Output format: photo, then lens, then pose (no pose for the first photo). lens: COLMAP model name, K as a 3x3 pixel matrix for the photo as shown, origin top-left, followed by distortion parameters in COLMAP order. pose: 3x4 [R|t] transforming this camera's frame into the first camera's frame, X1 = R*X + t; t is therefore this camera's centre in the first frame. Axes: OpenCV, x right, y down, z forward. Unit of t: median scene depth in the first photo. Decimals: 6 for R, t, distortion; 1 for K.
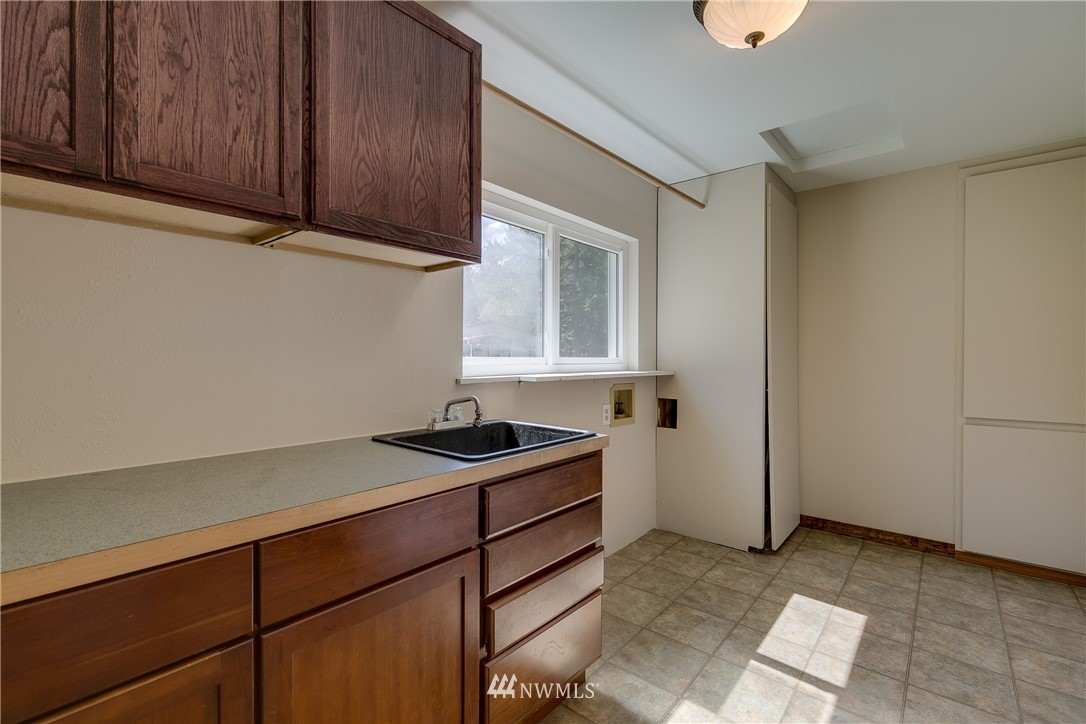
lens RADIAL K [[486.8, 0, 540.8], [0, 486.8, 360.8], [0, 0, 1]] dist [0.011320, -0.002372]
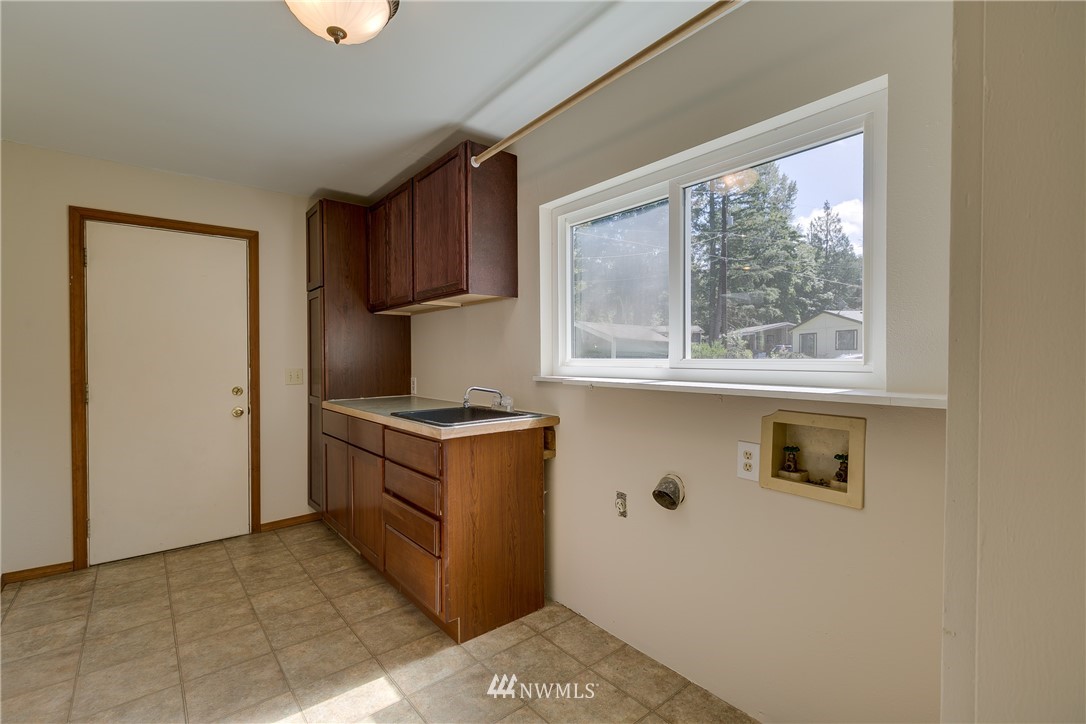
lens RADIAL K [[486.8, 0, 542.2], [0, 486.8, 363.1], [0, 0, 1]] dist [0.011320, -0.002372]
pose [[-0.183327, 0.008576, -0.983015, 1.196370], [-0.002391, 0.999955, 0.009169, -0.010413], [0.983049, 0.004031, -0.183298, 1.433054]]
